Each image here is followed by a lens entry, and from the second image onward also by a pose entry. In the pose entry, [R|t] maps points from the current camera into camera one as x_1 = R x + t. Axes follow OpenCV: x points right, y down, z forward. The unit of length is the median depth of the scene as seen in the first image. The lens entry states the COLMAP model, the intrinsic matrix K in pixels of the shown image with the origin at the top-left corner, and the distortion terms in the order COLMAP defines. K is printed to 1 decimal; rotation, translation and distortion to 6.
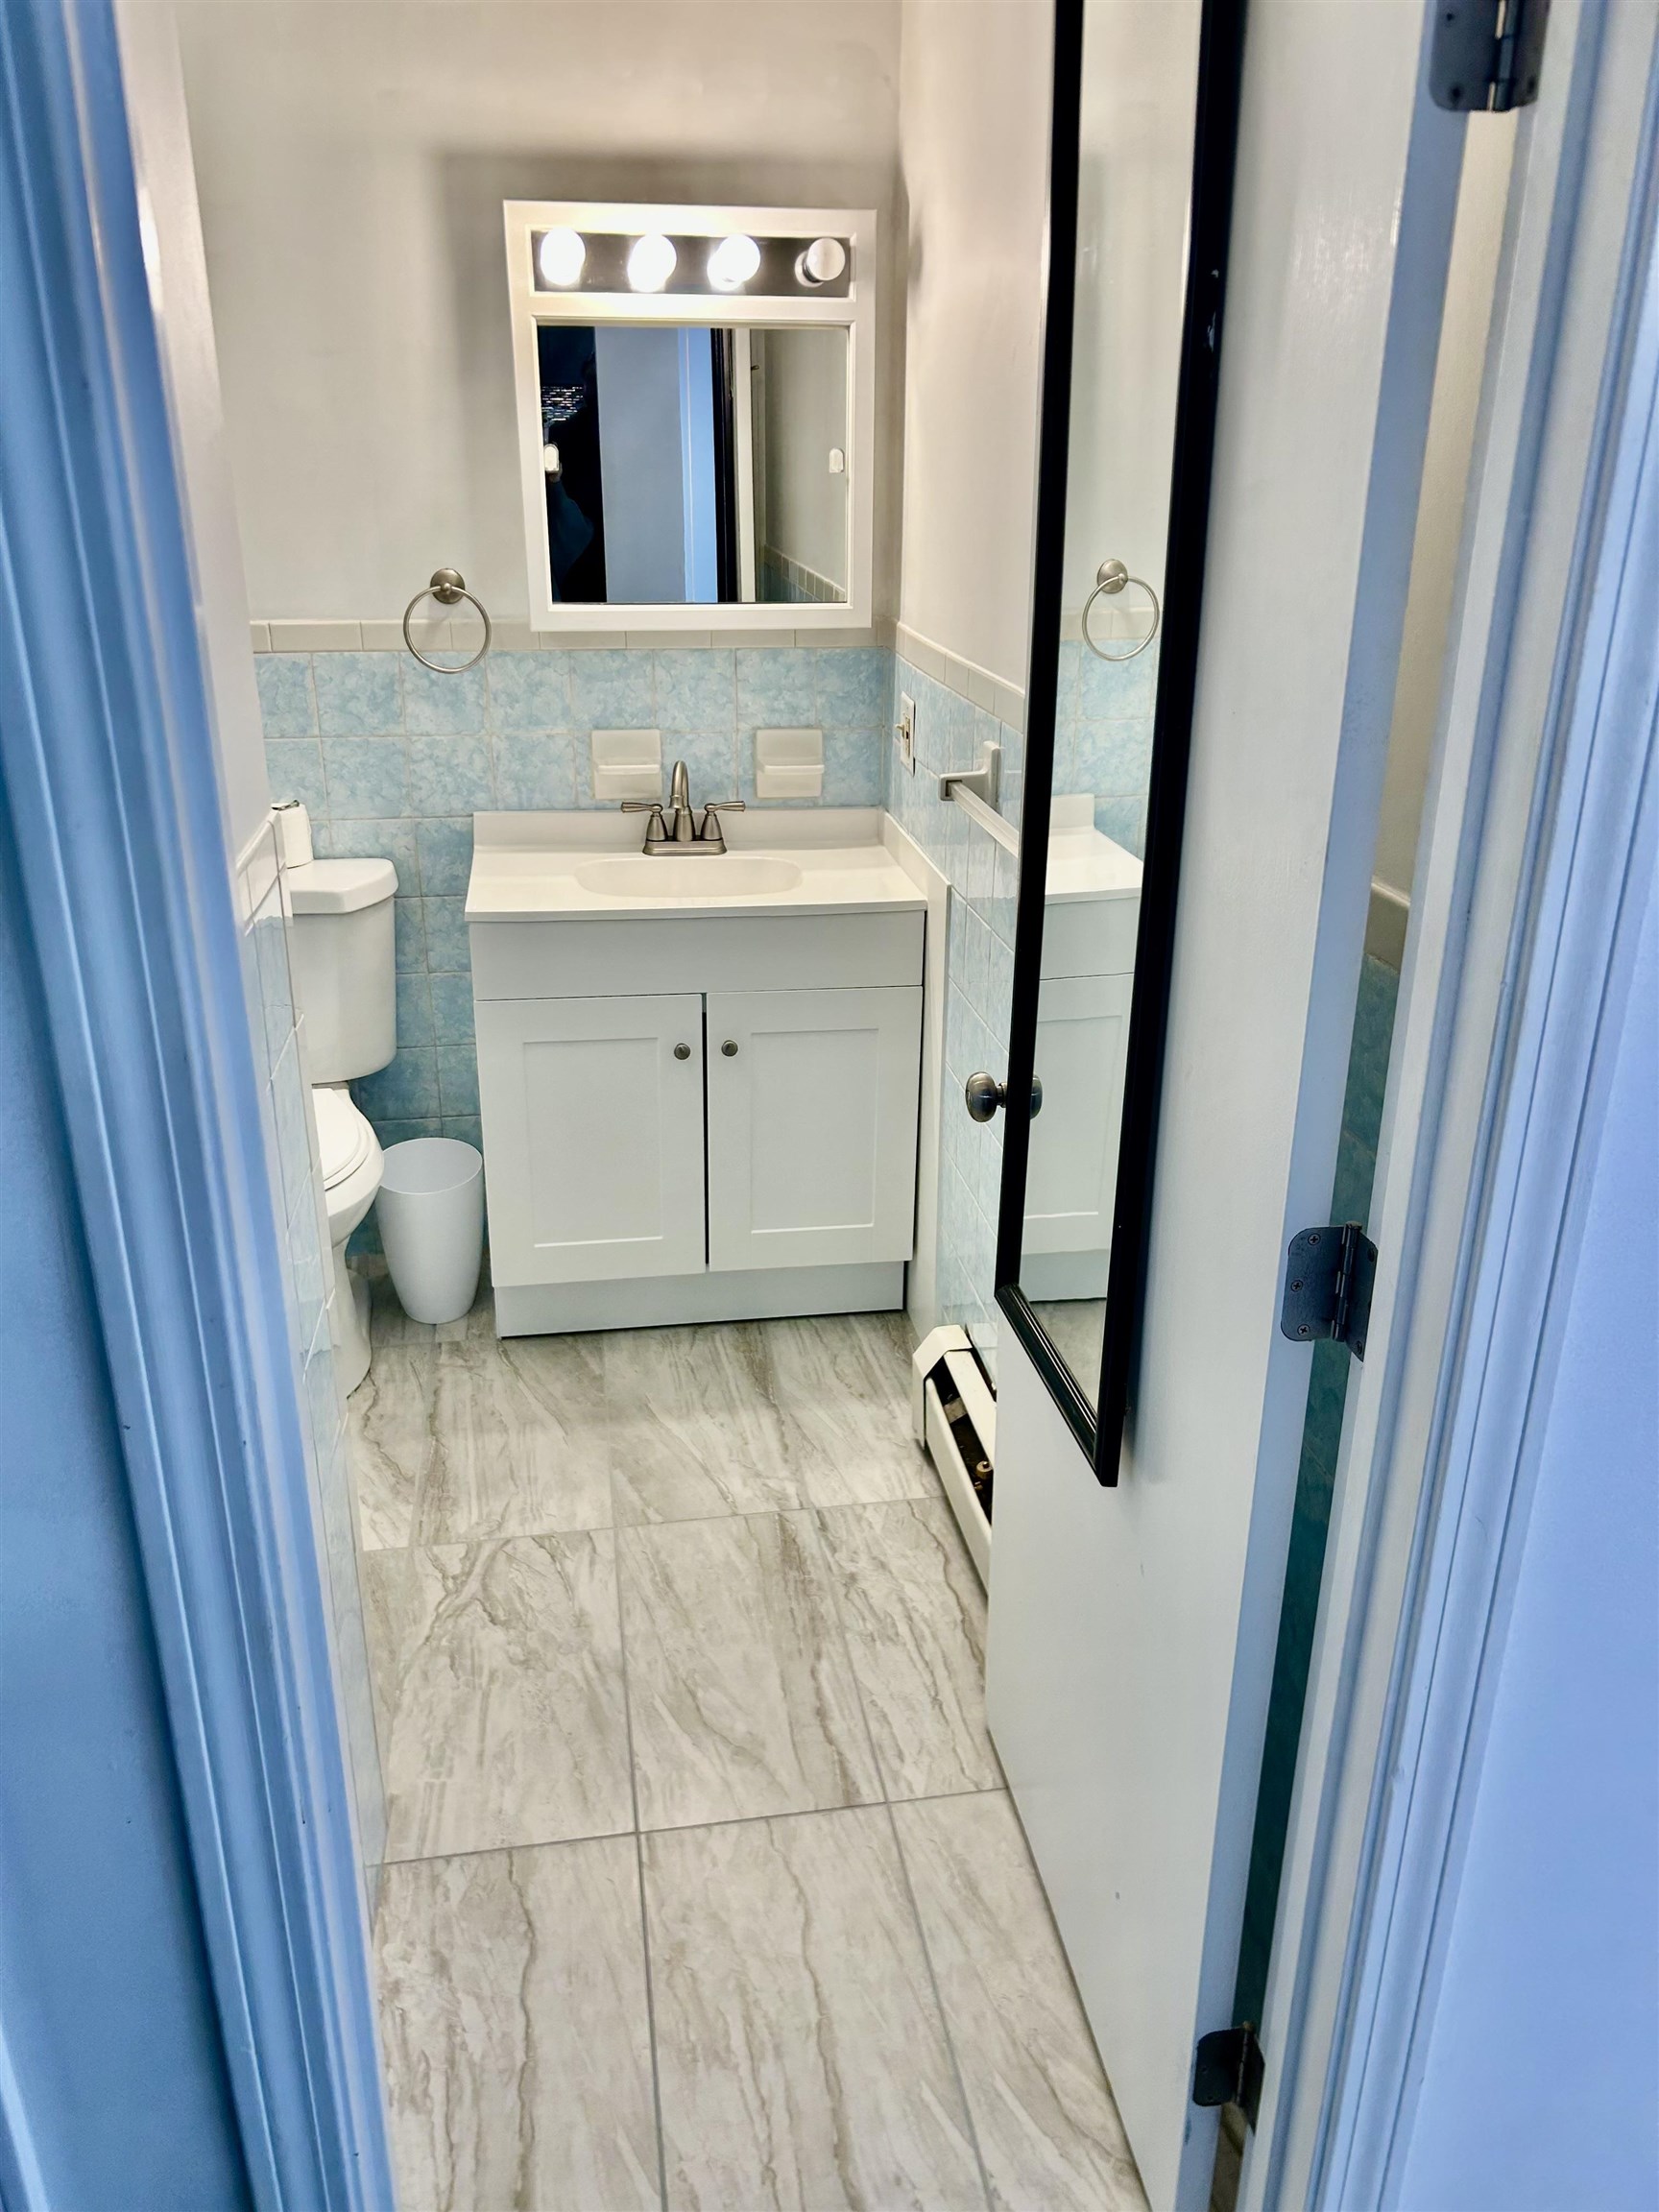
lens RADIAL K [[1682.7, 0, 829.5], [0, 1682.7, 1106.0], [0, 0, 1]] dist [-0.004622, -0.003615]
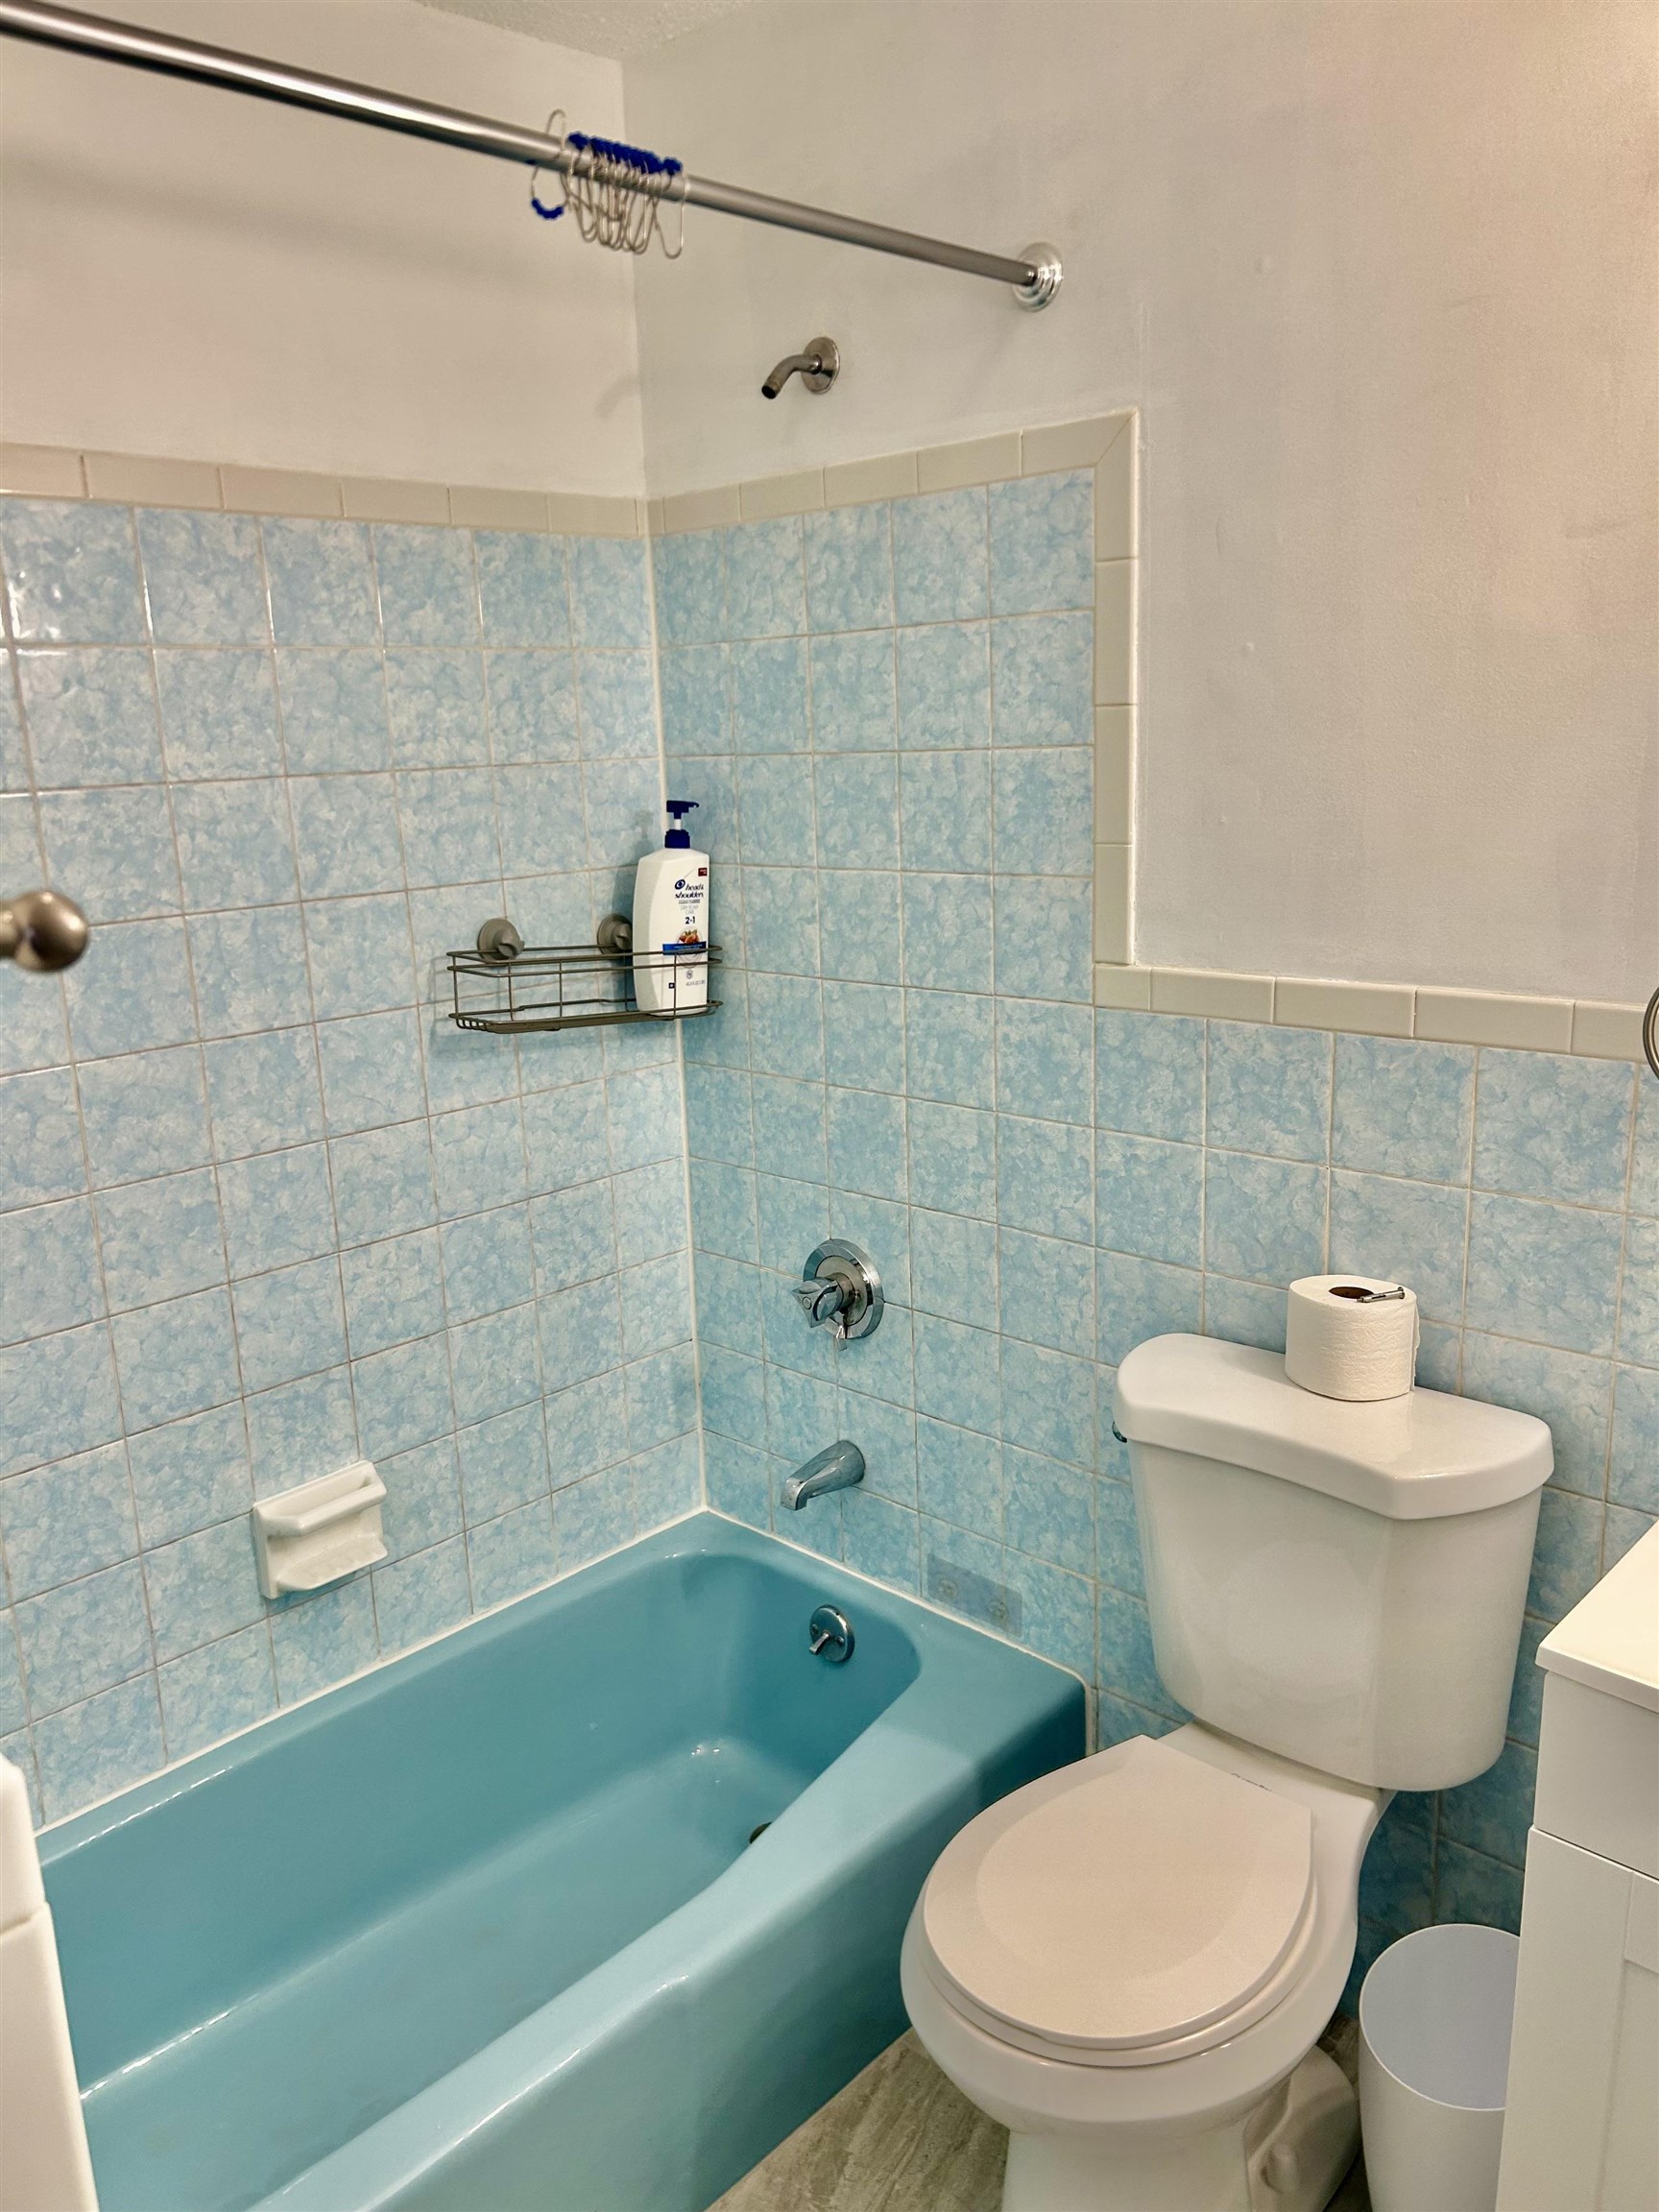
lens RADIAL K [[1682.7, 0, 829.5], [0, 1682.7, 1106.0], [0, 0, 1]] dist [-0.004622, -0.003615]
pose [[0.599849, 0.152584, -0.785430, 0.008970], [-0.257249, 0.966305, -0.008745, -0.185350], [0.757631, 0.207297, 0.618889, 0.477986]]
